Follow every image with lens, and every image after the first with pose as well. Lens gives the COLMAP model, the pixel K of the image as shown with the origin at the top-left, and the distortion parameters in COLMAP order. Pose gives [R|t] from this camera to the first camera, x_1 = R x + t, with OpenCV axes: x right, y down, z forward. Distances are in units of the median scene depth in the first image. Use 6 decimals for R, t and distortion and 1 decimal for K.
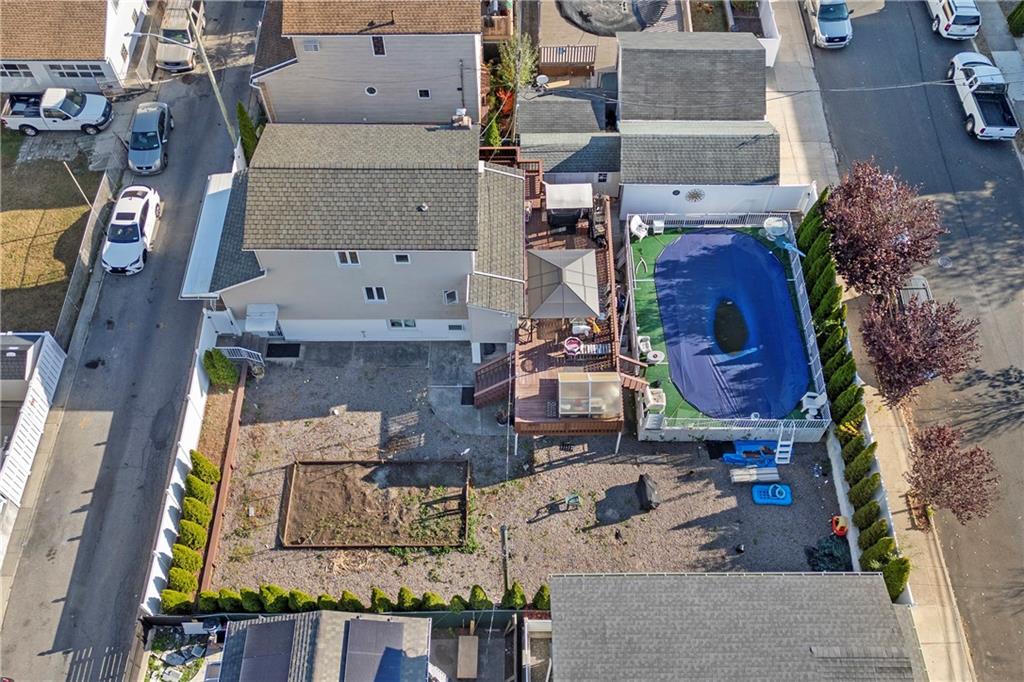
lens RADIAL K [[949.7, 0, 513.8], [0, 949.7, 336.7], [0, 0, 1]] dist [0.060113, -0.034550]
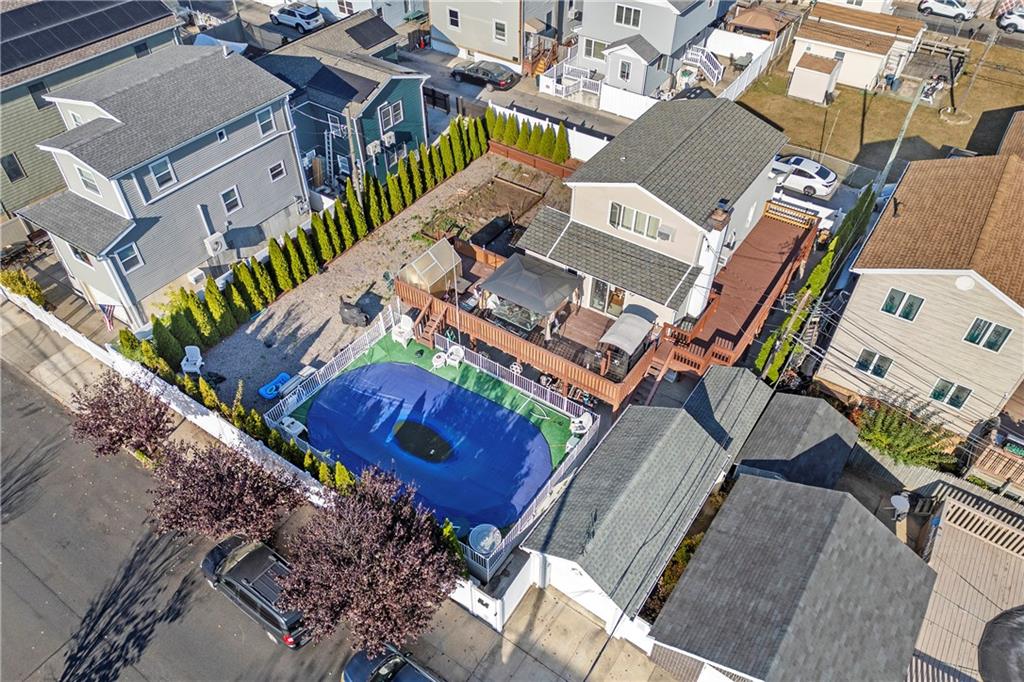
lens RADIAL K [[720.4, 0, 513.4], [0, 720.4, 338.6], [0, 0, 1]] dist [0.068209, -0.060544]
pose [[-0.565234, 0.573230, -0.593227, 0.562260], [-0.689262, 0.066932, 0.721413, -0.604748], [0.453241, 0.816657, 0.357274, 0.761562]]
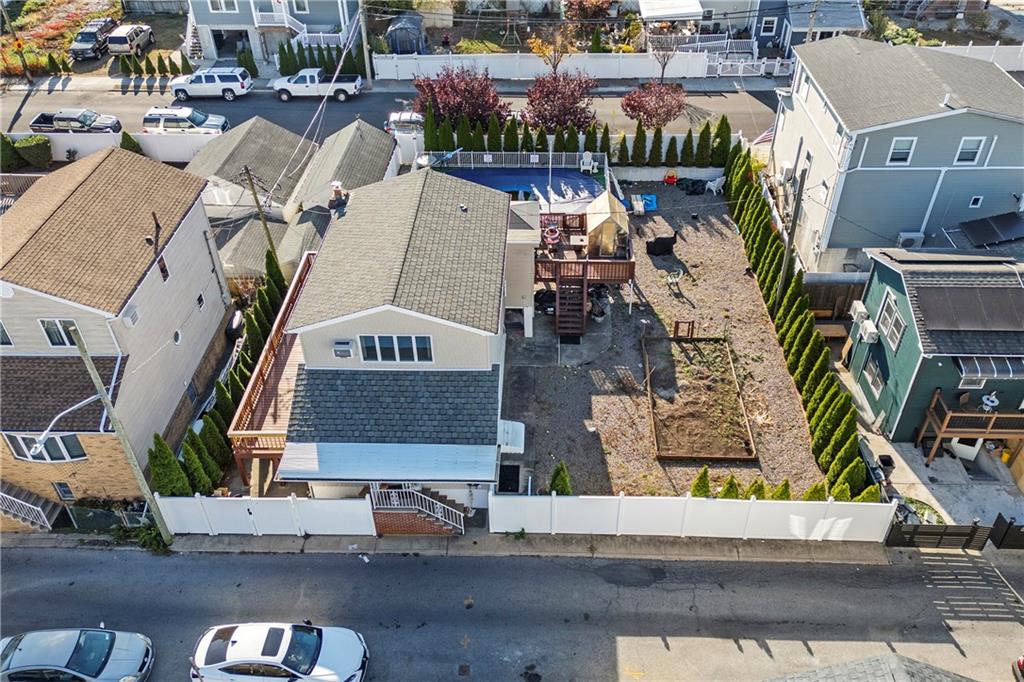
lens RADIAL K [[817.1, 0, 514.3], [0, 817.1, 337.1], [0, 0, 1]] dist [0.066485, -0.049734]
pose [[0.039013, -0.617269, 0.785784, -0.770506], [0.842693, 0.442918, 0.306093, -0.269987], [-0.536979, 0.650233, 0.537448, 0.577708]]
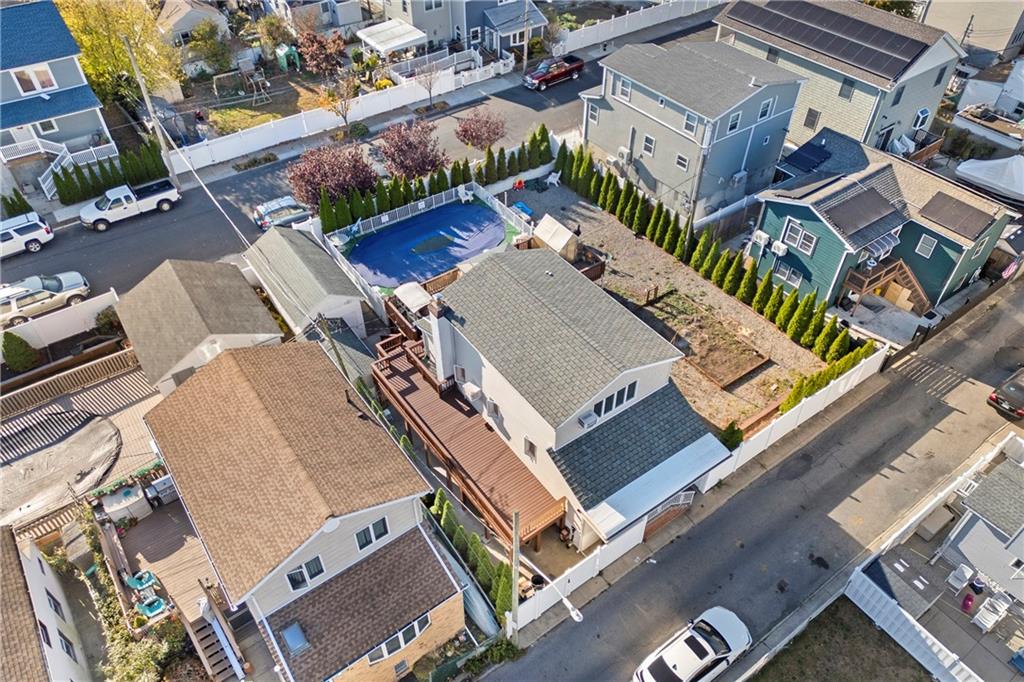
lens RADIAL K [[720.4, 0, 513.4], [0, 720.4, 338.6], [0, 0, 1]] dist [0.068209, -0.060544]
pose [[-0.583460, -0.557268, 0.590785, -0.589688], [0.679682, 0.063113, 0.730786, -0.747013], [-0.444530, 0.827931, 0.341942, 0.739806]]
